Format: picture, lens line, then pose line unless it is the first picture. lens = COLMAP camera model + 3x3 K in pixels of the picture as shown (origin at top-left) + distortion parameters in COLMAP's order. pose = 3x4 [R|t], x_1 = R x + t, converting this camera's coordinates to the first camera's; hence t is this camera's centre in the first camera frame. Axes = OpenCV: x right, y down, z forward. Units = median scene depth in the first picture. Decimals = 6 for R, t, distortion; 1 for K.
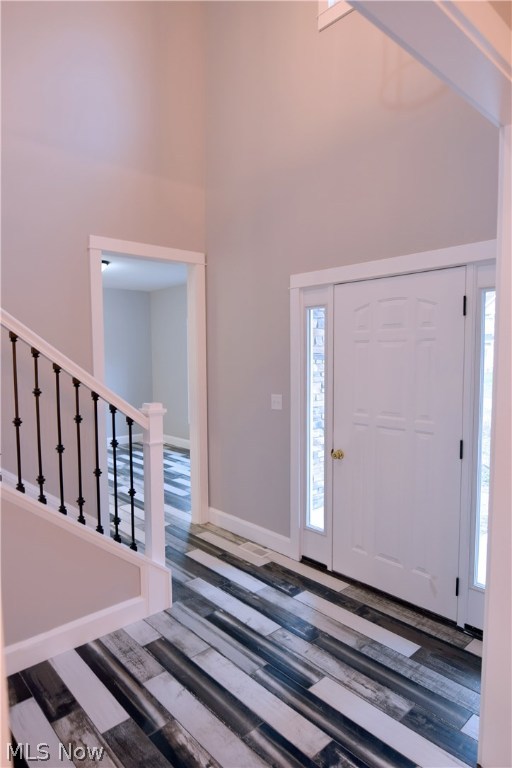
lens RADIAL K [[467.1, 0, 258.7], [0, 467.1, 387.8], [0, 0, 1]] dist [-0.017247, -0.005132]
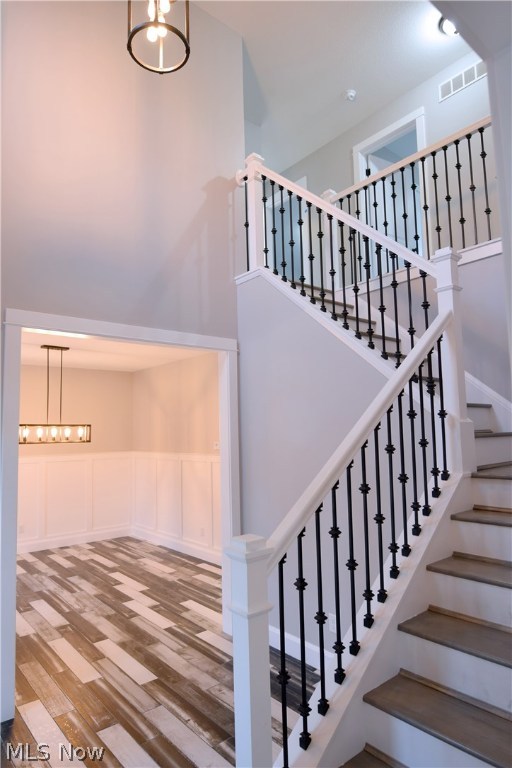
lens RADIAL K [[467.1, 0, 257.6], [0, 467.1, 385.4], [0, 0, 1]] dist [-0.017247, -0.005132]
pose [[-0.998693, 0.034356, 0.037849, -0.289112], [0.033288, 0.999039, -0.028502, -0.147445], [-0.038792, -0.027205, -0.998877, 1.702044]]
